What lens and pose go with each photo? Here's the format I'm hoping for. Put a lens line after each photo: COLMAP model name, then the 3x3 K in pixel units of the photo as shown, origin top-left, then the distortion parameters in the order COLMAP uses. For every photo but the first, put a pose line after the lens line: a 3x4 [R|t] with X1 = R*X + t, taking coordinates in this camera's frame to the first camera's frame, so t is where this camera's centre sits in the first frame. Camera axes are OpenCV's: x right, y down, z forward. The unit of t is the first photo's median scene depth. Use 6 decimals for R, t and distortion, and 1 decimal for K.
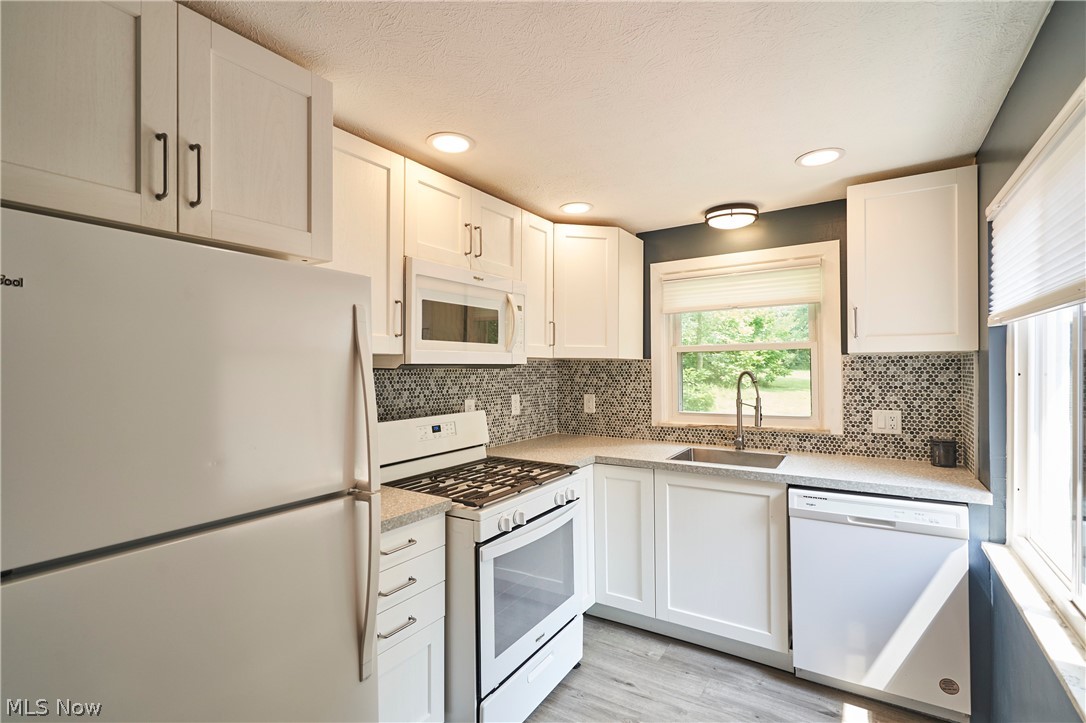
lens RADIAL K [[505.5, 0, 543.0], [0, 505.5, 361.5], [0, 0, 1]] dist [-0.001606, -0.000279]
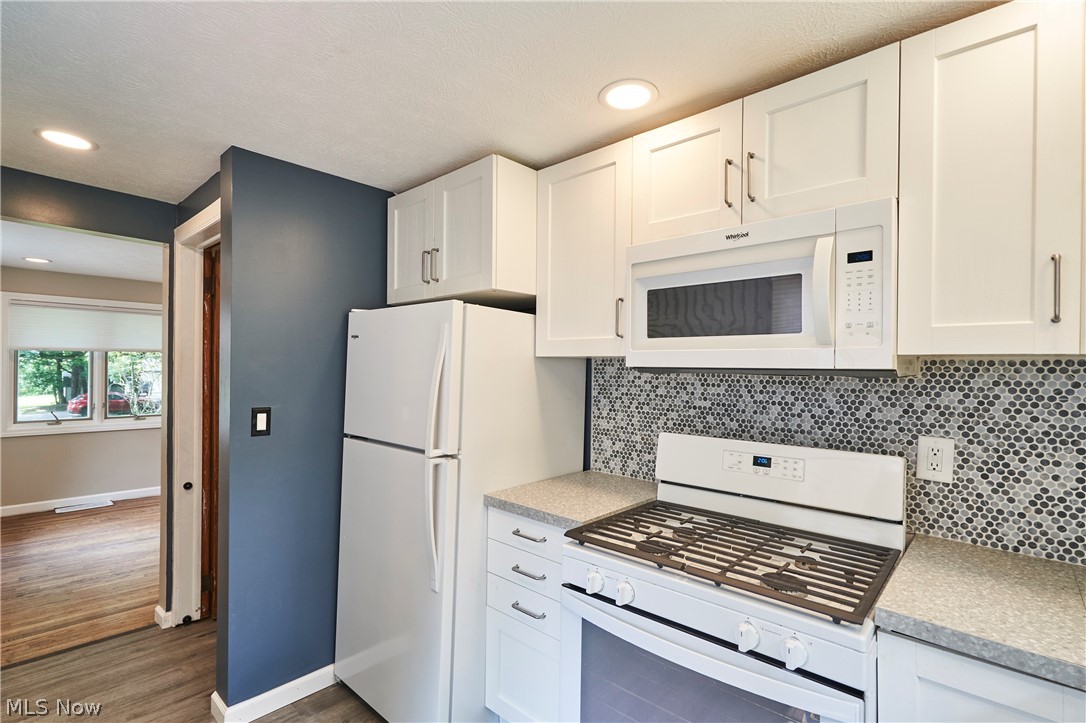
lens RADIAL K [[505.5, 0, 543.0], [0, 505.5, 361.5], [0, 0, 1]] dist [-0.001606, -0.000279]
pose [[-0.164050, -0.009948, -0.986402, 0.508326], [-0.004117, 0.999947, -0.009400, 0.003641], [0.986443, 0.002519, -0.164082, 0.793352]]
